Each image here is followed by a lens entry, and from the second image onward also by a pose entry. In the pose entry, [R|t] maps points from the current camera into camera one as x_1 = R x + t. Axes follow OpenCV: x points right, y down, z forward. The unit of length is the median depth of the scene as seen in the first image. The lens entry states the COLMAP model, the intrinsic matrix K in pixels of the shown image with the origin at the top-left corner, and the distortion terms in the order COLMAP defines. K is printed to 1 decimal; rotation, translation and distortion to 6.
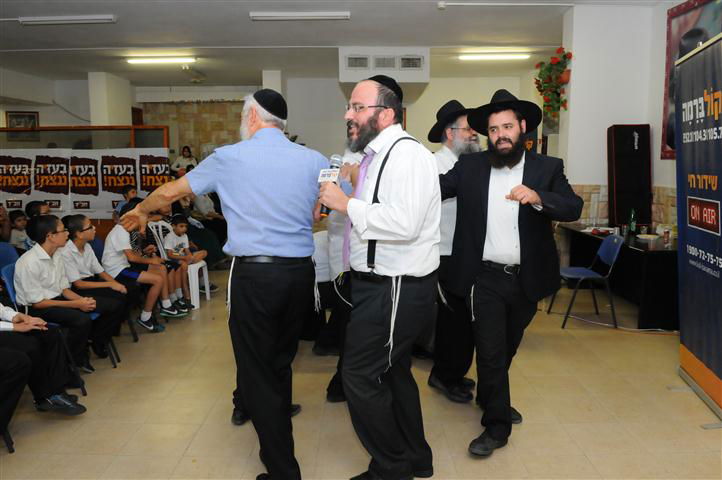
lens RADIAL K [[546.4, 0, 361.0], [0, 546.4, 240.0], [0, 0, 1]] dist [-0.001532, -0.053690]
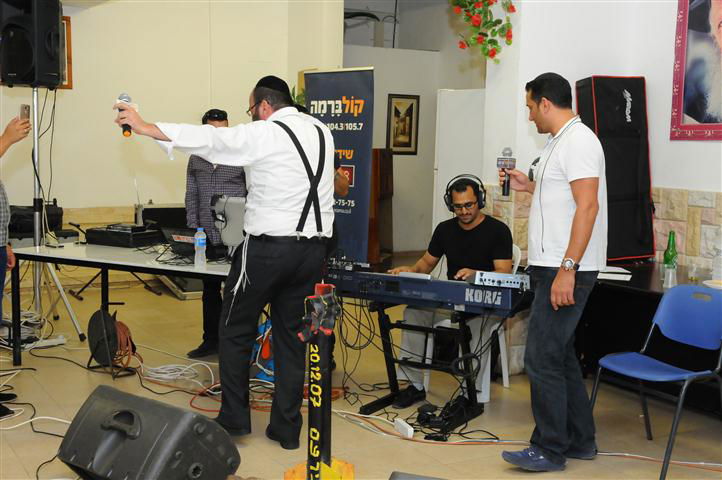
lens RADIAL K [[948.0, 0, 361.0], [0, 948.0, 240.0], [0, 0, 1]] dist [0.106347, 0.041425]
pose [[0.863725, -0.036989, 0.502604, -0.189783], [0.050609, 0.998628, -0.013477, -0.039575], [-0.501416, 0.037076, 0.864412, 0.249927]]
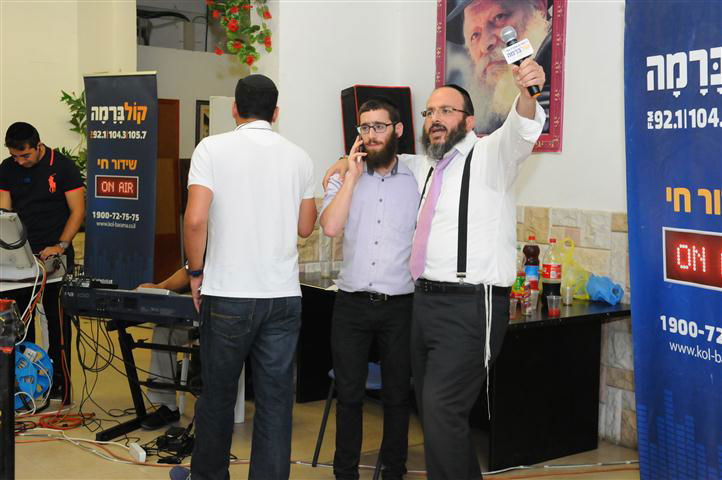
lens RADIAL K [[1035.4, 0, 361.0], [0, 1035.4, 240.0], [0, 0, 1]] dist [0.156173, -0.003808]
pose [[0.791986, -0.036654, 0.609438, -0.135606], [0.065099, 0.997576, -0.024601, -0.029488], [-0.607058, 0.059157, 0.792452, 0.166828]]
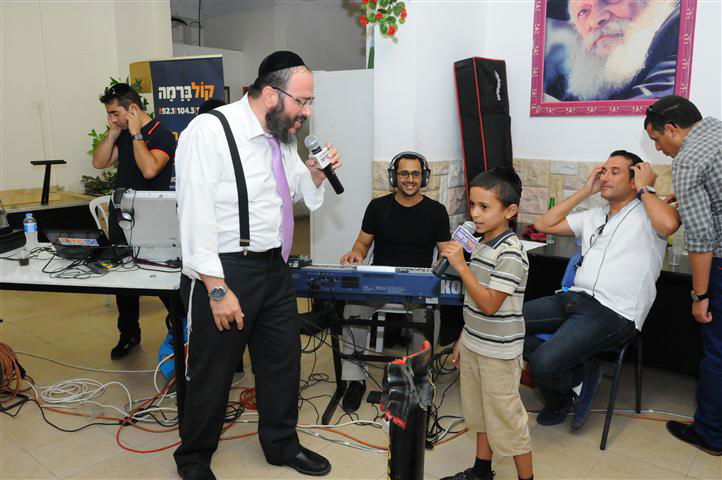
lens RADIAL K [[598.6, 0, 361.0], [0, 598.6, 240.0], [0, 0, 1]] dist [-0.001478, -0.045438]
pose [[0.628733, -0.146467, 0.763703, -0.114673], [0.107844, 0.989035, 0.100898, -0.080185], [-0.770107, 0.018923, 0.637634, 0.580783]]
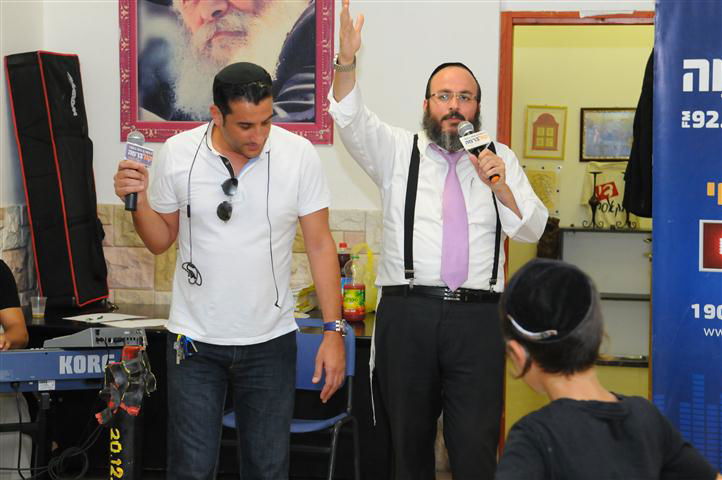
lens RADIAL K [[1706.1, 0, 337.8], [0, 1706.1, 236.9], [0, 0, 1]] dist [0.252537, 5.489031]
pose [[0.189874, -0.051204, 0.980472, -0.610853], [0.119346, 0.992437, 0.028716, -0.076643], [-0.974528, 0.111563, 0.194549, 0.478683]]
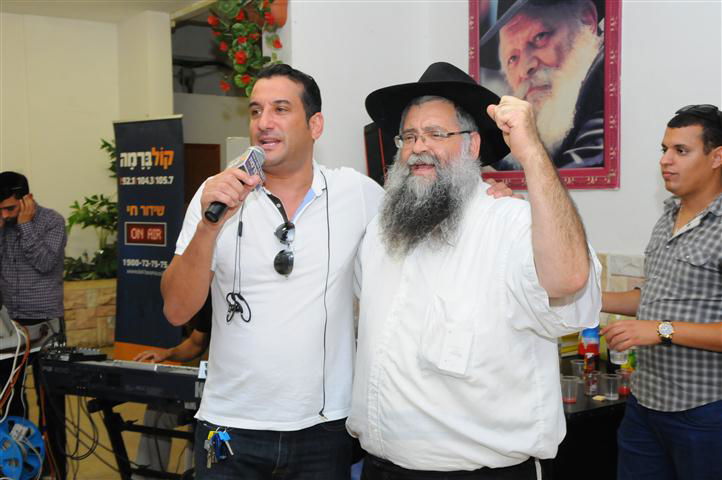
lens RADIAL K [[898.5, 0, 361.0], [0, 898.5, 240.0], [0, 0, 1]] dist [0.105819, -0.001753]
pose [[0.822992, -0.038994, 0.566713, -0.003269], [0.085063, 0.994852, -0.055077, -0.054055], [-0.561647, 0.093535, 0.822073, 0.310674]]
